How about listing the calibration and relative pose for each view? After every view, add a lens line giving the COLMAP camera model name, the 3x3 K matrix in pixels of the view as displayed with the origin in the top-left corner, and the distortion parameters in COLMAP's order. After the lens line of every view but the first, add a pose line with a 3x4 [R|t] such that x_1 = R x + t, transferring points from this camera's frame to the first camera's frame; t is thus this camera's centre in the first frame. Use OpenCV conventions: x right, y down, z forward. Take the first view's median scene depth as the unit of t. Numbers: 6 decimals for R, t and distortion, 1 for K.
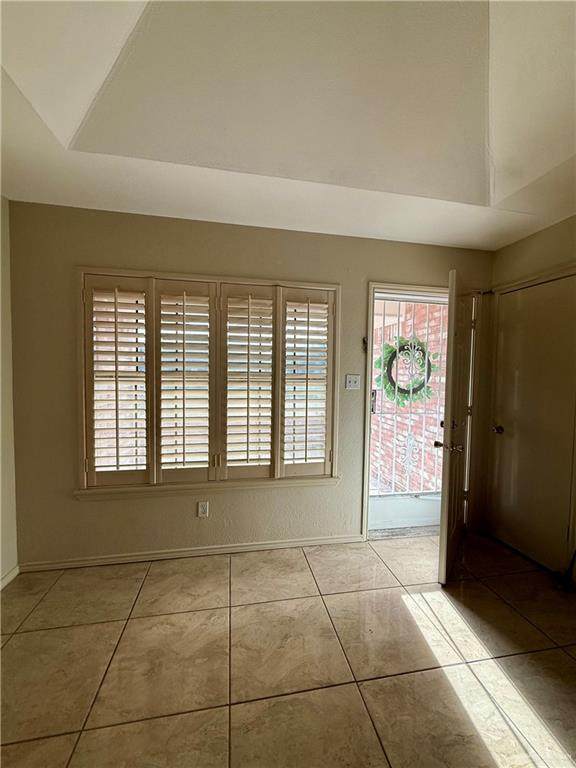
lens RADIAL K [[306.7, 0, 292.1], [0, 306.7, 382.2], [0, 0, 1]] dist [-0.011888, 0.000804]
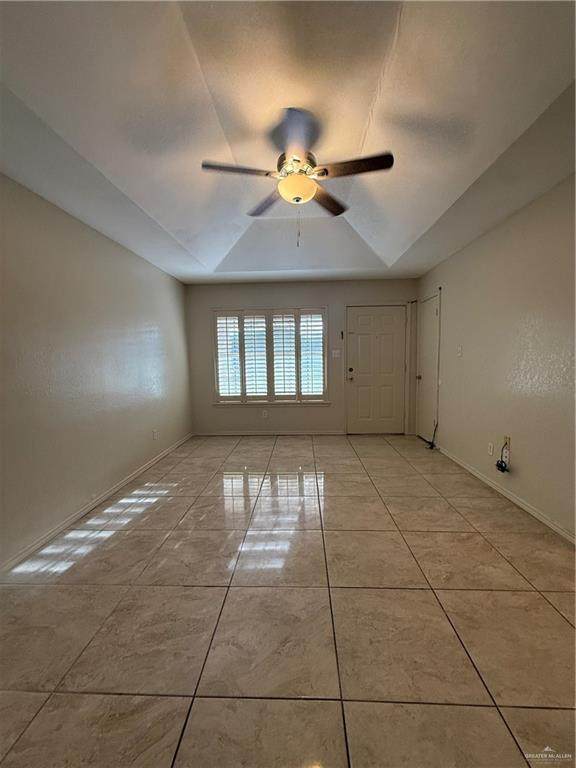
lens RADIAL K [[306.7, 0, 287.2], [0, 306.7, 387.1], [0, 0, 1]] dist [-0.011888, 0.000804]
pose [[0.972892, -0.005605, -0.231194, 0.376786], [0.021224, 0.997651, 0.065126, 0.083617], [0.230286, -0.068268, 0.970725, -1.090666]]
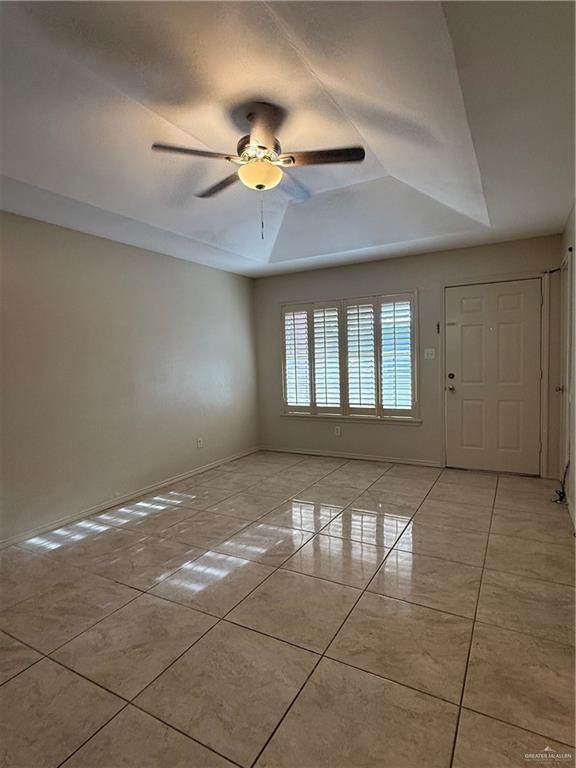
lens RADIAL K [[409.5, 0, 289.5], [0, 409.5, 381.5], [0, 0, 1]] dist [-0.006324, -0.007287]
pose [[0.766846, -0.000581, -0.641831, 0.999340], [0.017738, 0.999637, 0.020288, 0.084181], [0.641586, -0.026942, 0.766578, -0.953661]]
